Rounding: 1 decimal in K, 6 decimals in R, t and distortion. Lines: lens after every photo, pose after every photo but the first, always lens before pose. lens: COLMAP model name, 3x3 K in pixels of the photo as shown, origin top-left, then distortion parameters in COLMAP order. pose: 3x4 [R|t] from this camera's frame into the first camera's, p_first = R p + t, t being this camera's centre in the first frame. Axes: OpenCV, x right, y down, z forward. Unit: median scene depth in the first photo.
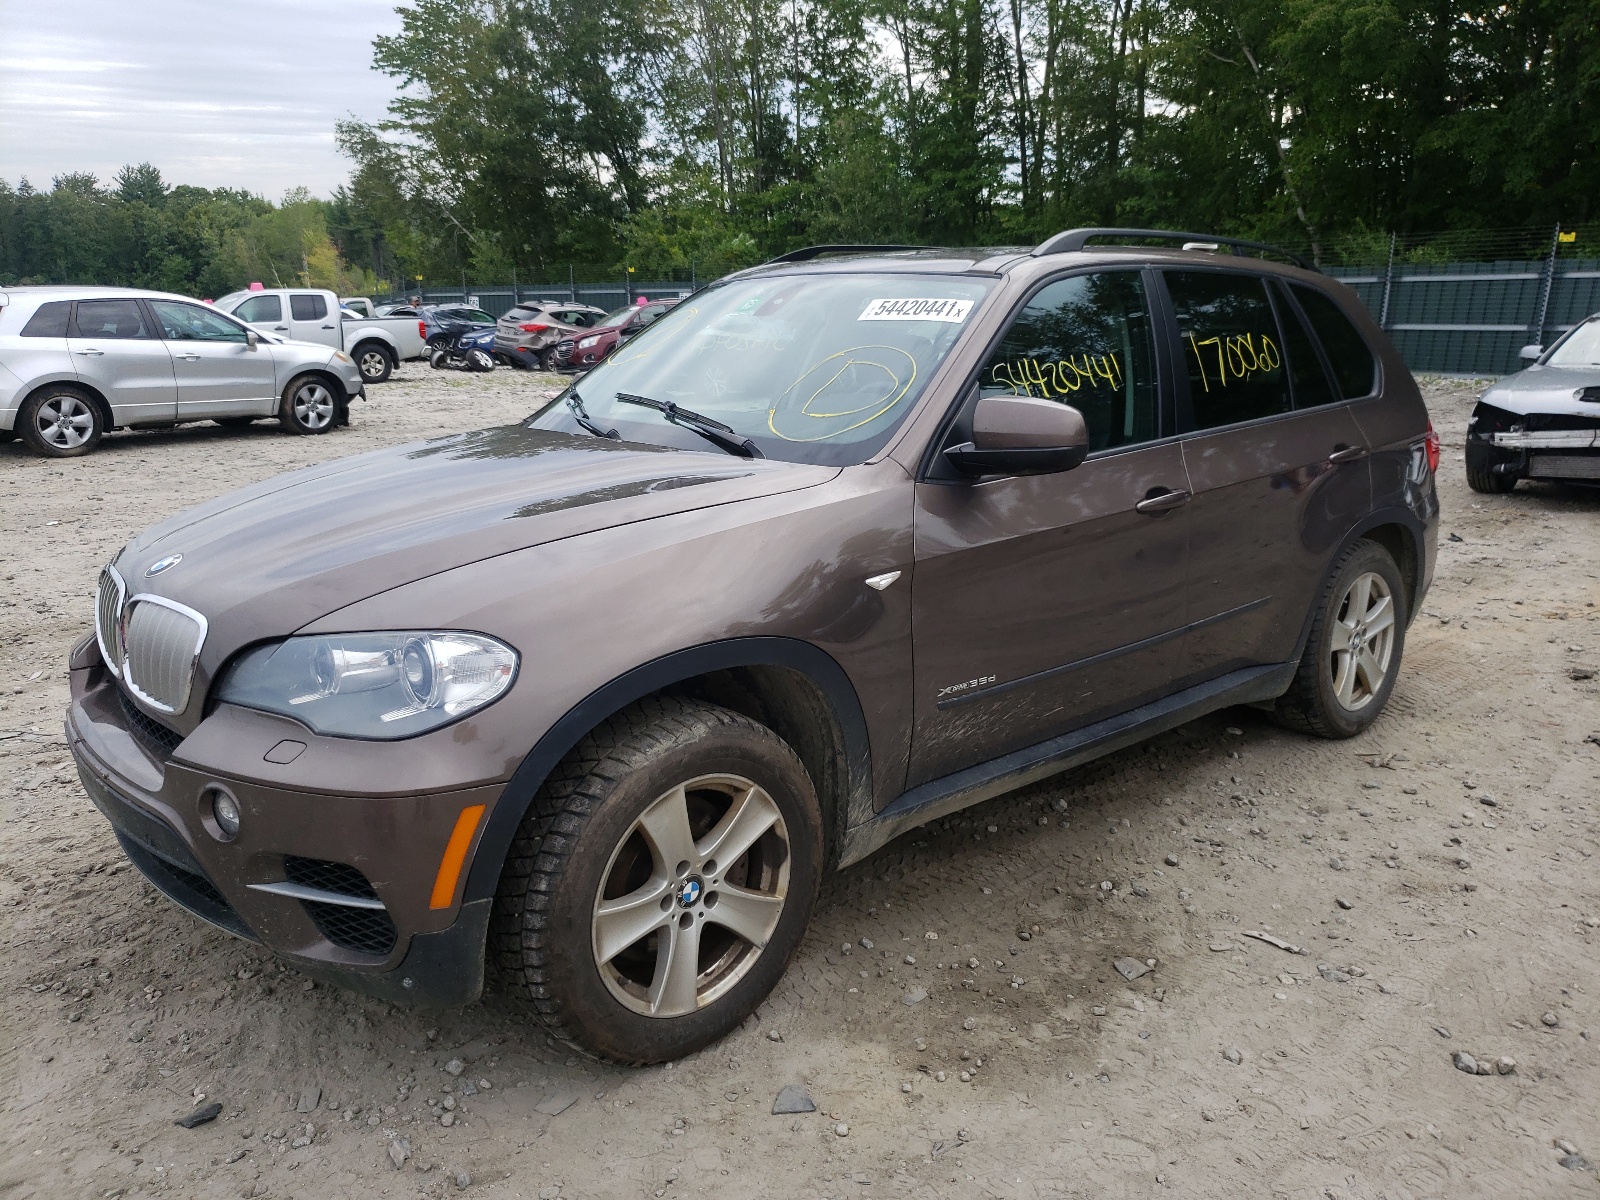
lens RADIAL K [[1225.8, 0, 803.6], [0, 1225.8, 606.4], [0, 0, 1]] dist [0.023983, -0.012389]
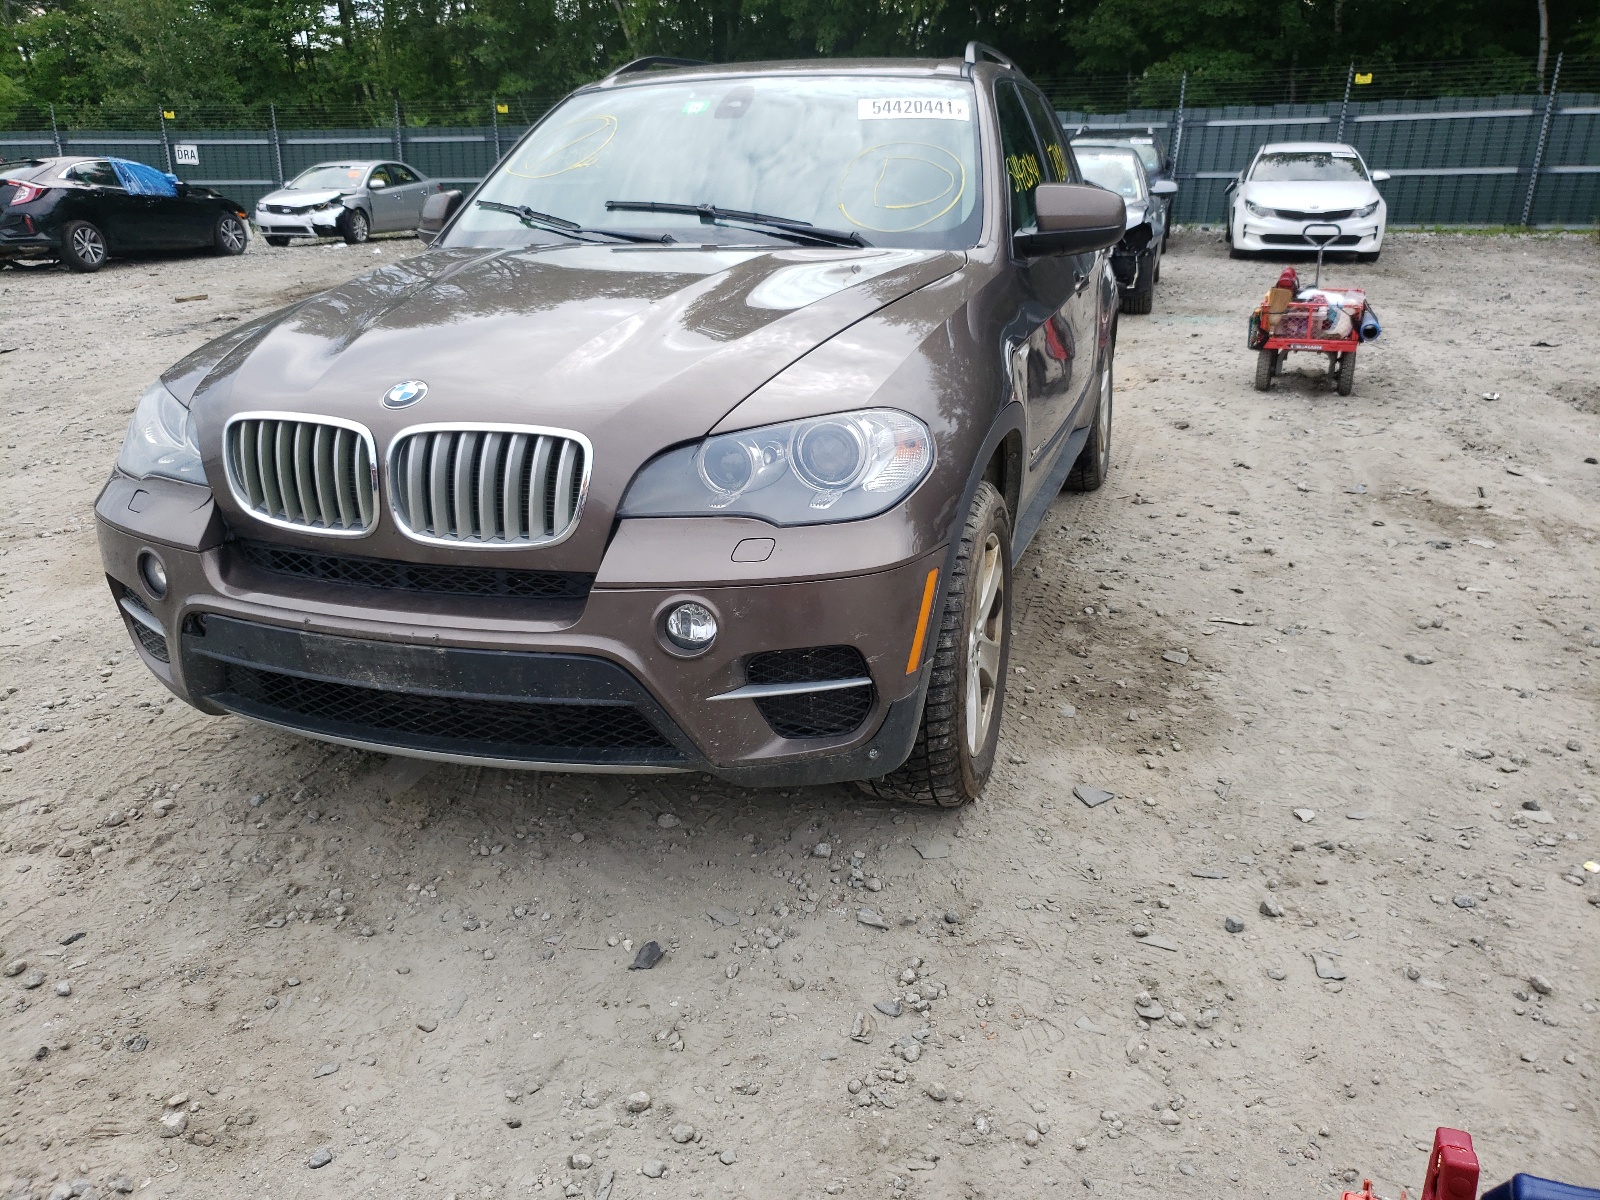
lens RADIAL K [[1225.8, 0, 804.6], [0, 1225.8, 600.9], [0, 0, 1]] dist [0.023983, -0.012389]
pose [[0.869170, -0.178190, 0.461294, -0.567846], [0.131544, 0.982526, 0.131678, 0.024780], [-0.476697, -0.053770, 0.877422, 0.091358]]
